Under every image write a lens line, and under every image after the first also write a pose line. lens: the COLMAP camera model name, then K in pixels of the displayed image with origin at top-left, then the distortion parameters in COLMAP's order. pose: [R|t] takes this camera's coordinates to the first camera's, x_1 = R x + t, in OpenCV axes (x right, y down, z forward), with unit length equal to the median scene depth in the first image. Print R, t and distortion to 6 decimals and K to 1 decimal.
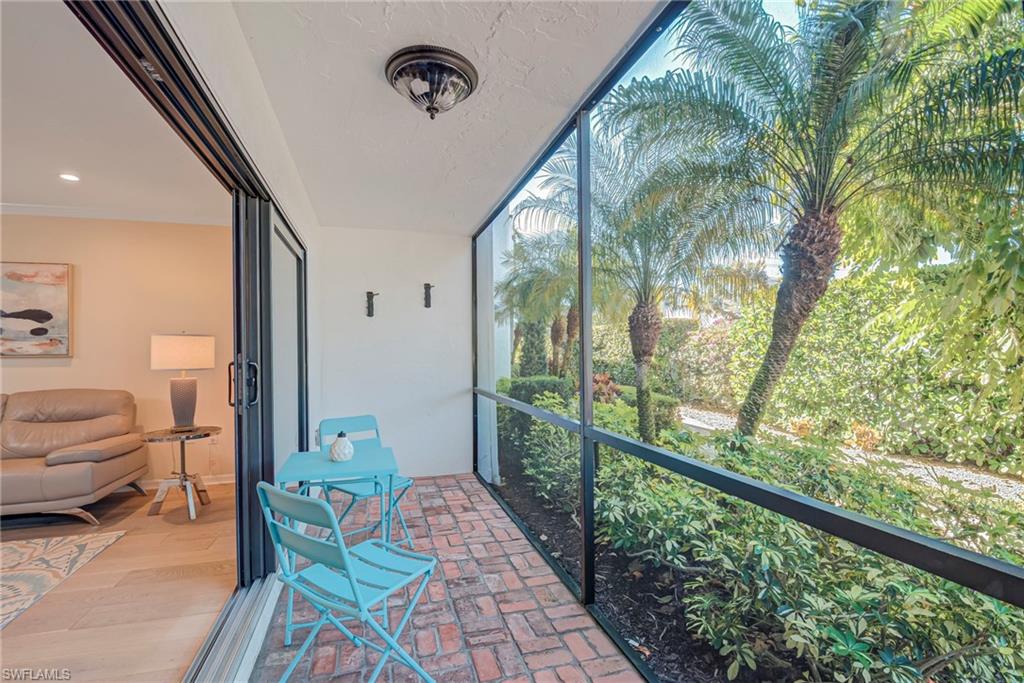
lens RADIAL K [[457.7, 0, 516.0], [0, 457.7, 344.5], [0, 0, 1]] dist [-0.009734, -0.000506]
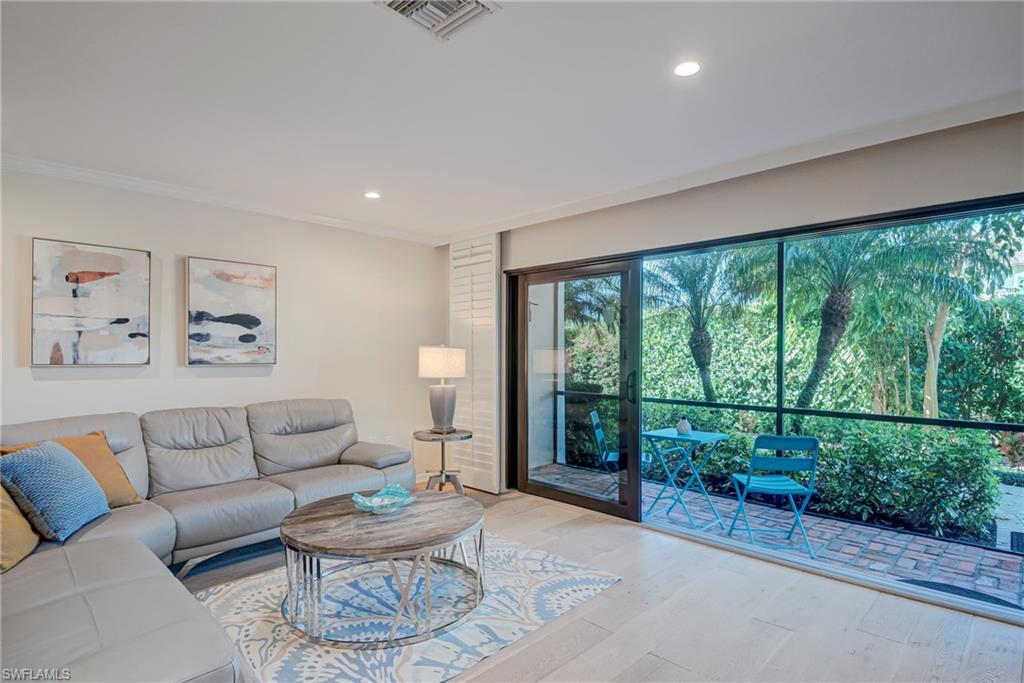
lens RADIAL K [[534.2, 0, 510.3], [0, 534.2, 350.6], [0, 0, 1]] dist [0.015977, -0.000797]
pose [[0.881875, 0.014588, 0.471258, -1.102514], [-0.020191, 0.999773, 0.006835, -0.021881], [-0.471051, -0.015543, 0.881969, -0.212490]]
